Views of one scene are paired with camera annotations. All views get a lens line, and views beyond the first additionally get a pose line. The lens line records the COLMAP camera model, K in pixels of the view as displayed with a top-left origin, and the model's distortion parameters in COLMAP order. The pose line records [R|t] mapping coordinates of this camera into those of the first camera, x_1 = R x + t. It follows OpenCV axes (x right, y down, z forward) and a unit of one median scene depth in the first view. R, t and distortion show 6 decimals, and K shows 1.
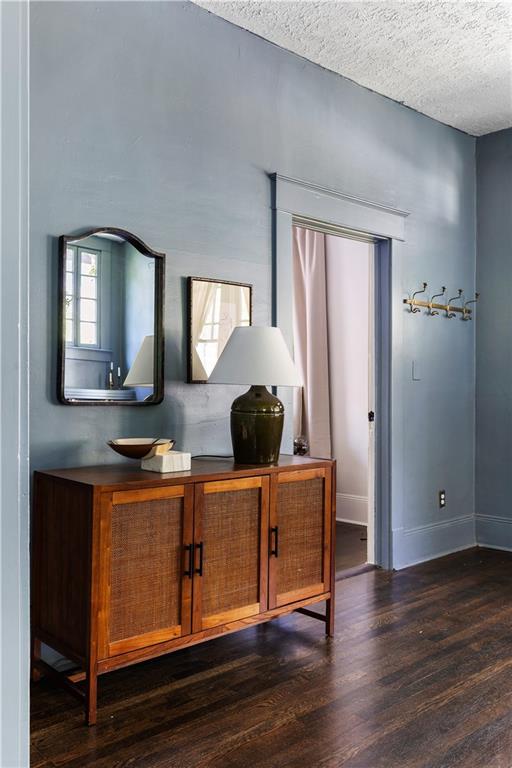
lens RADIAL K [[682.4, 0, 257.1], [0, 682.4, 384.1], [0, 0, 1]] dist [0.019371, 0.002817]
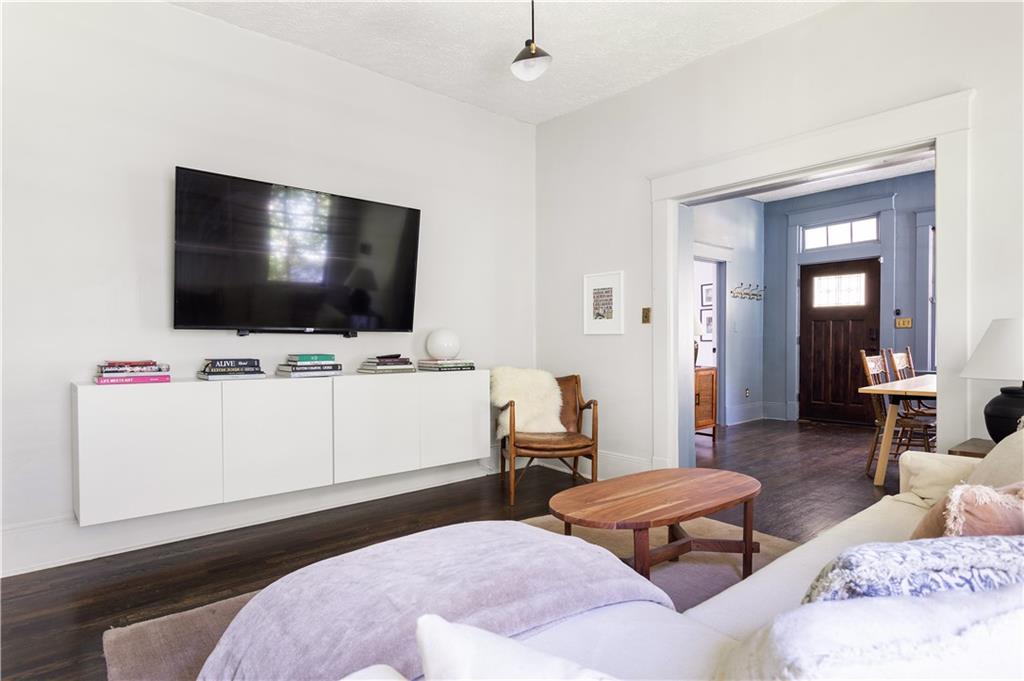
lens RADIAL K [[561.4, 0, 511.3], [0, 561.4, 345.7], [0, 0, 1]] dist [-0.003814, -0.000125]
pose [[0.999586, -0.001803, -0.028724, -0.380326], [0.002389, 0.999790, 0.020373, -0.000083], [0.028681, -0.020434, 0.999380, -0.656586]]
